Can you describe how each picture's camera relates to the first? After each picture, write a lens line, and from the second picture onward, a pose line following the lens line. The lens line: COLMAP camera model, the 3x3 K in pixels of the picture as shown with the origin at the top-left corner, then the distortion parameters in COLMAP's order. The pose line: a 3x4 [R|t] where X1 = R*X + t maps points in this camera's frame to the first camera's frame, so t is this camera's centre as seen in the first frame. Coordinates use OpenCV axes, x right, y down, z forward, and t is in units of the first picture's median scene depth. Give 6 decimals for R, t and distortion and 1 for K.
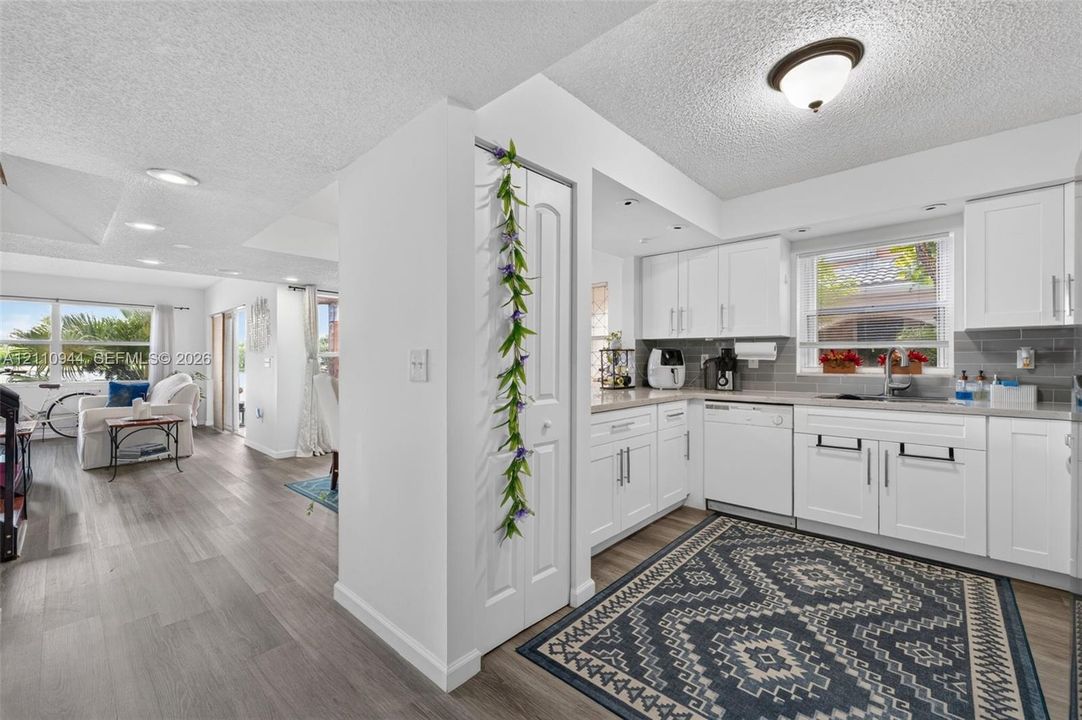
lens RADIAL K [[443.4, 0, 537.0], [0, 443.4, 357.3], [0, 0, 1]] dist [-0.000061, 0.000389]
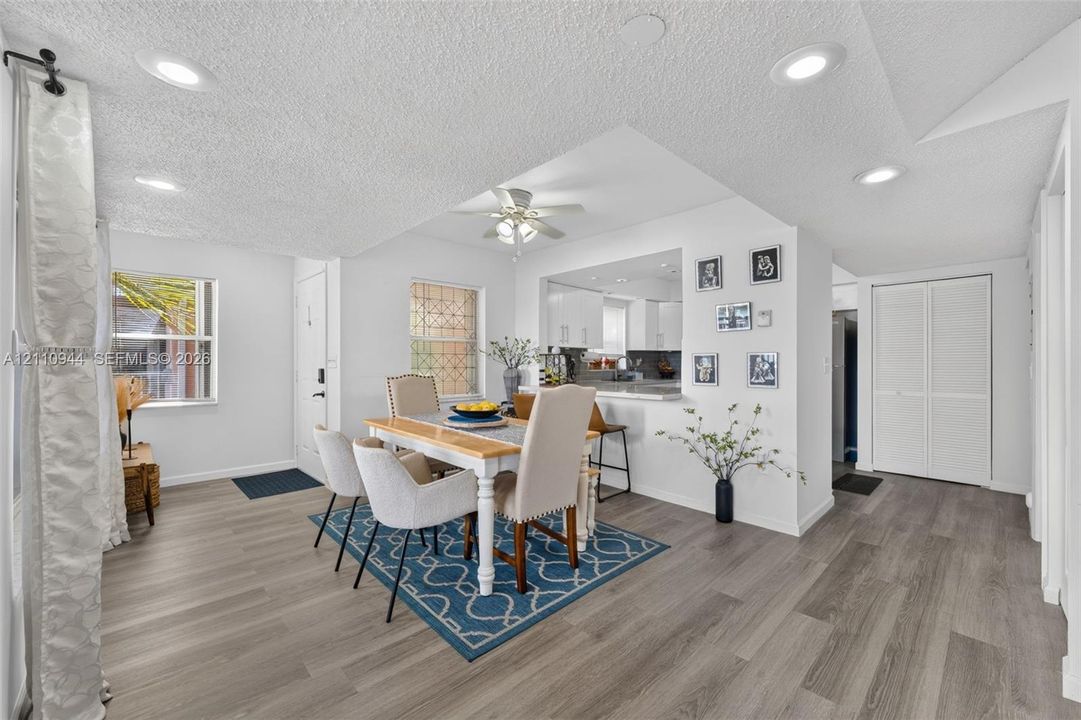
lens RADIAL K [[443.0, 0, 538.3], [0, 443.0, 361.0], [0, 0, 1]] dist [-0.000061, 0.000389]
pose [[0.058280, 0.001095, 0.998300, -1.506819], [0.001407, 0.999998, -0.001179, 0.001596], [-0.998299, 0.001473, 0.058278, 1.388697]]
